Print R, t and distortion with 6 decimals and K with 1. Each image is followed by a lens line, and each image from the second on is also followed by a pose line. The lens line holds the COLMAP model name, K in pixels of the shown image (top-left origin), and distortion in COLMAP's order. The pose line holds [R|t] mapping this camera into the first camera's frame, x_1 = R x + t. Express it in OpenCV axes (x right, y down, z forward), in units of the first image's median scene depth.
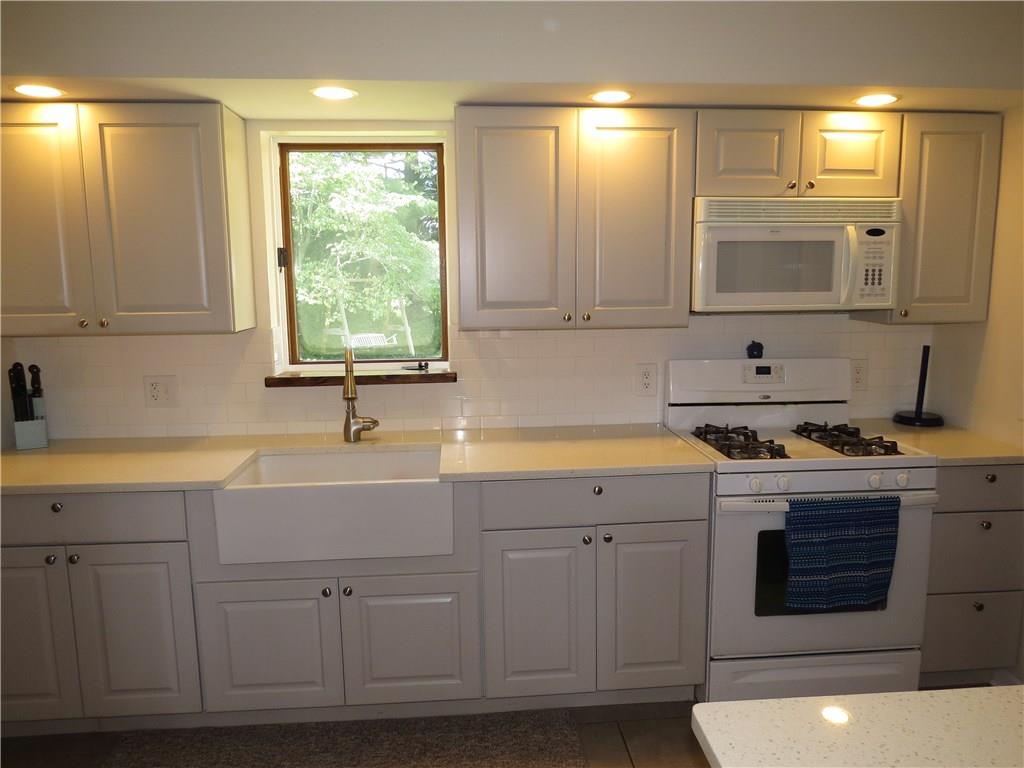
lens RADIAL K [[724.4, 0, 512.0], [0, 724.4, 384.6], [0, 0, 1]] dist [-0.027899, 0.007025]
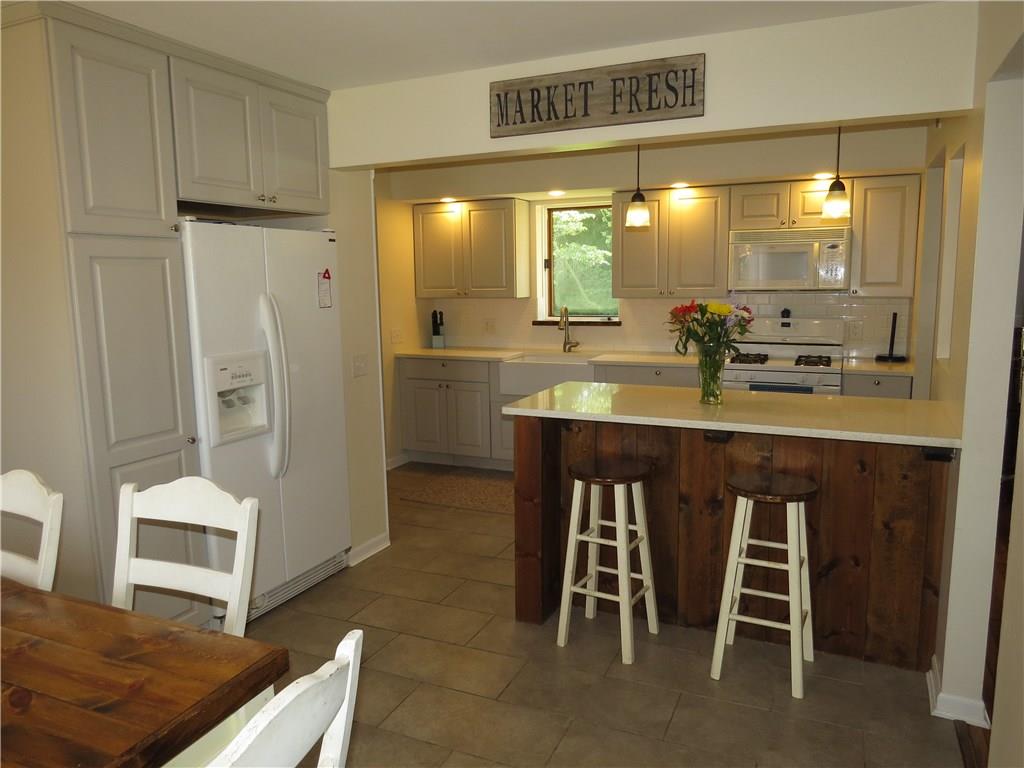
lens RADIAL K [[724.4, 0, 510.3], [0, 724.4, 386.8], [0, 0, 1]] dist [-0.027899, 0.007025]
pose [[0.872565, 0.068486, -0.483673, 0.700432], [-0.064015, 0.997616, 0.025772, 0.145006], [0.484285, 0.008474, 0.874869, -0.970644]]
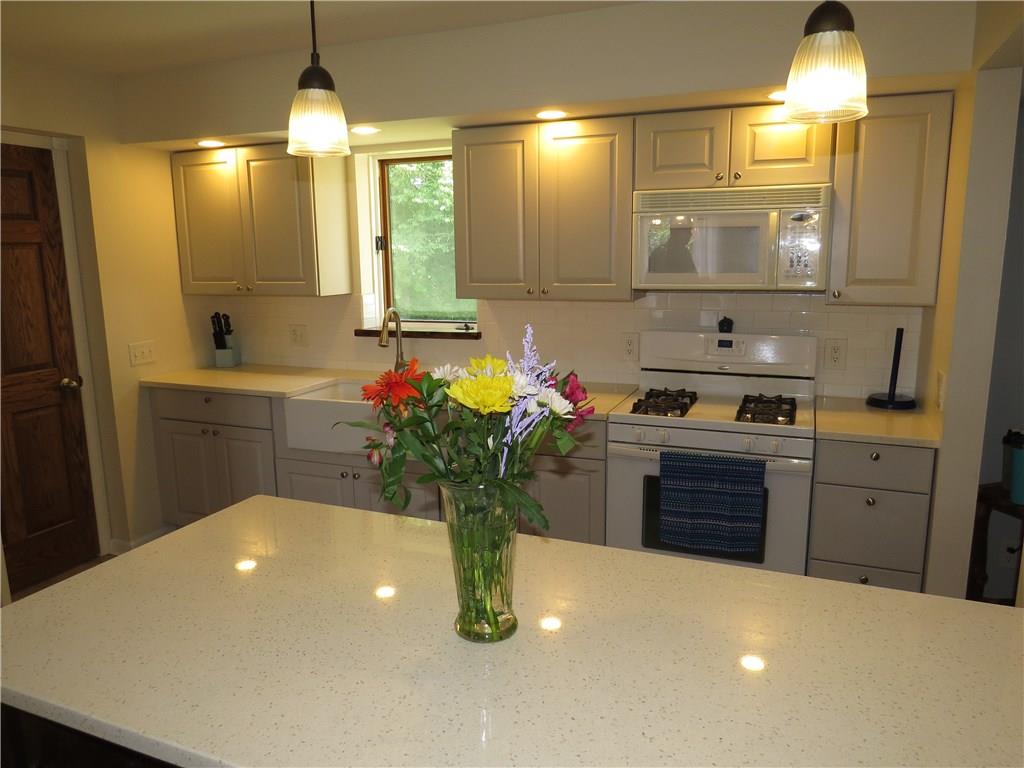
lens RADIAL K [[724.4, 0, 509.4], [0, 724.4, 384.9], [0, 0, 1]] dist [-0.027899, 0.007025]
pose [[0.894971, 0.079135, -0.439049, 0.609548], [-0.062910, 0.996694, 0.051409, 0.007602], [0.441666, -0.018389, 0.896991, -0.151550]]
